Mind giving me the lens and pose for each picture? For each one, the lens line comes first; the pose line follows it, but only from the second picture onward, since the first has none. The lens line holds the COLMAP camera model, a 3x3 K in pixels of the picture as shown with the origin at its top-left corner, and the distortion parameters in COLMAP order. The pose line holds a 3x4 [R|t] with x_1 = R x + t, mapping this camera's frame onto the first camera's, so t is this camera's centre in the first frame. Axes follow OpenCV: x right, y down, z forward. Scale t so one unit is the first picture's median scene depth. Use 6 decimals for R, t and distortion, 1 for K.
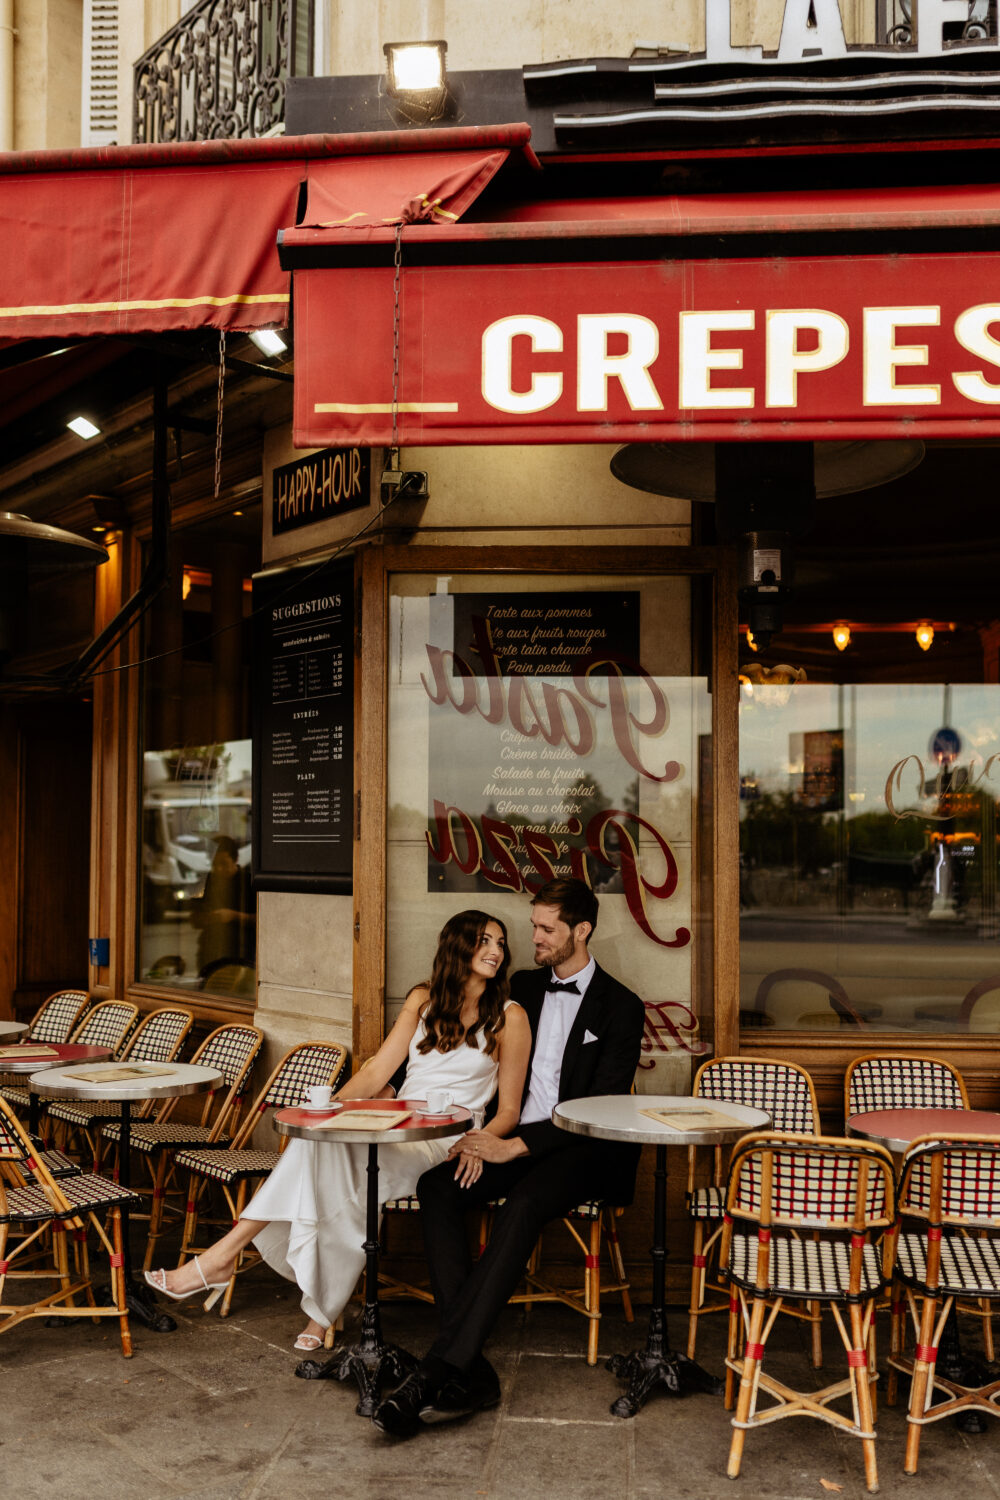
lens RADIAL K [[1854.7, 0, 394.2], [0, 1854.7, 796.9], [0, 0, 1]] dist [0.004195, 0.032235]
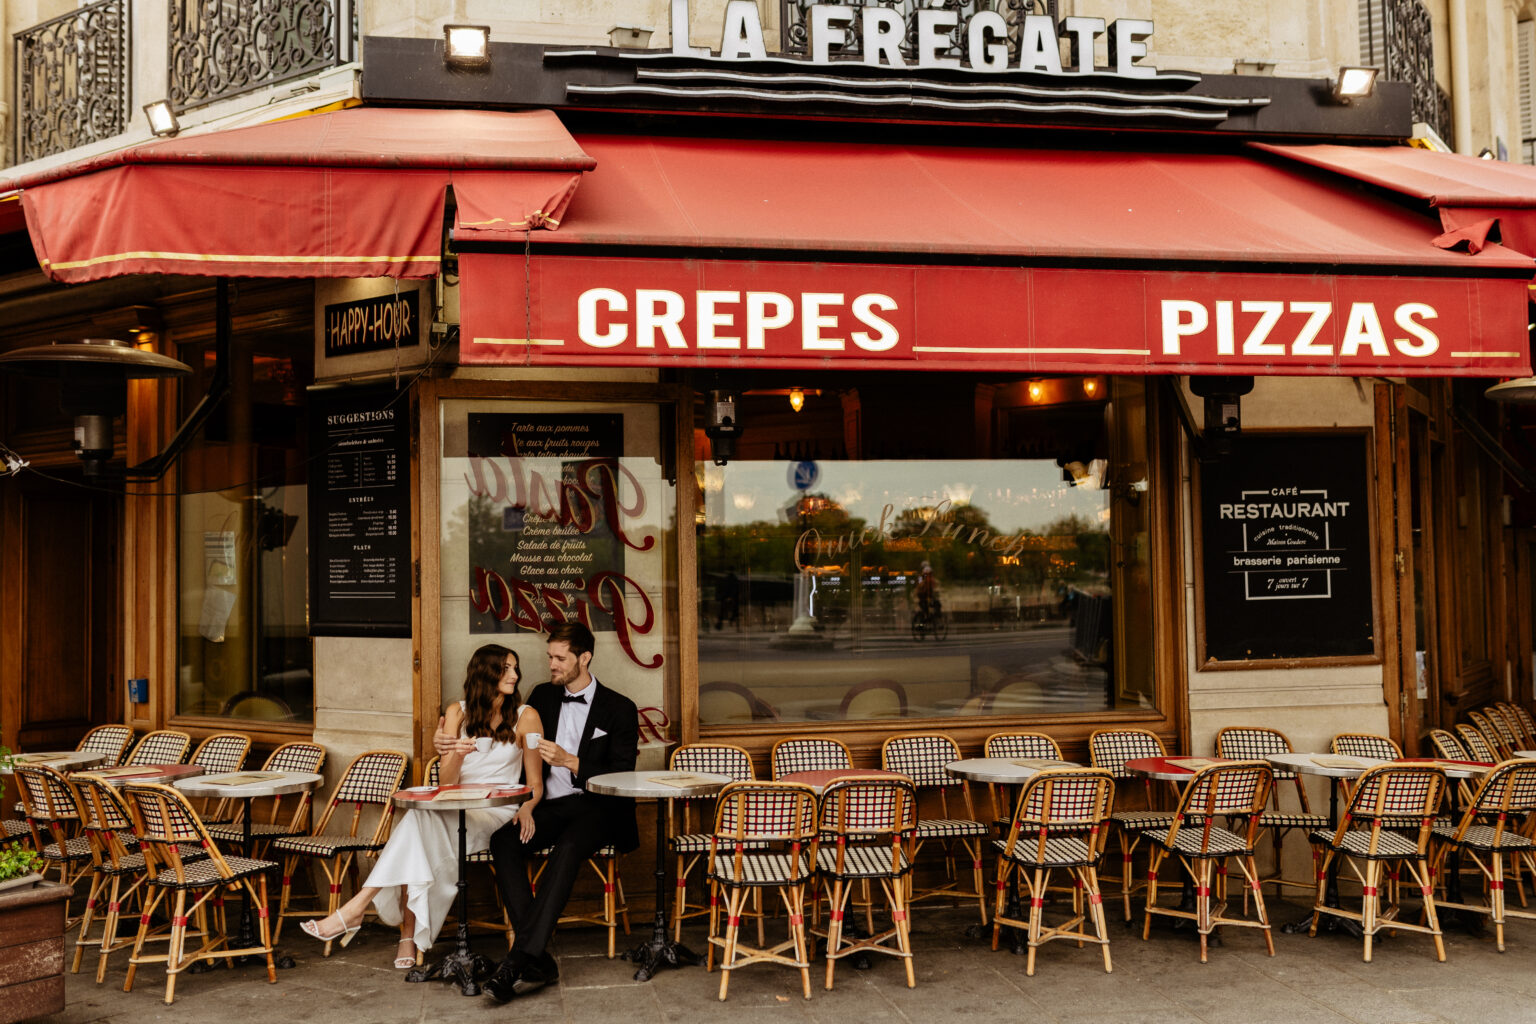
lens RADIAL K [[2054.2, 0, 788.5], [0, 2054.2, 511.3], [0, 0, 1]] dist [0.024247, 0.008841]
pose [[0.958126, -0.014211, 0.285992, -0.211545], [0.013409, 0.999899, 0.004763, -0.047795], [-0.286031, -0.000729, 0.958220, -0.567941]]
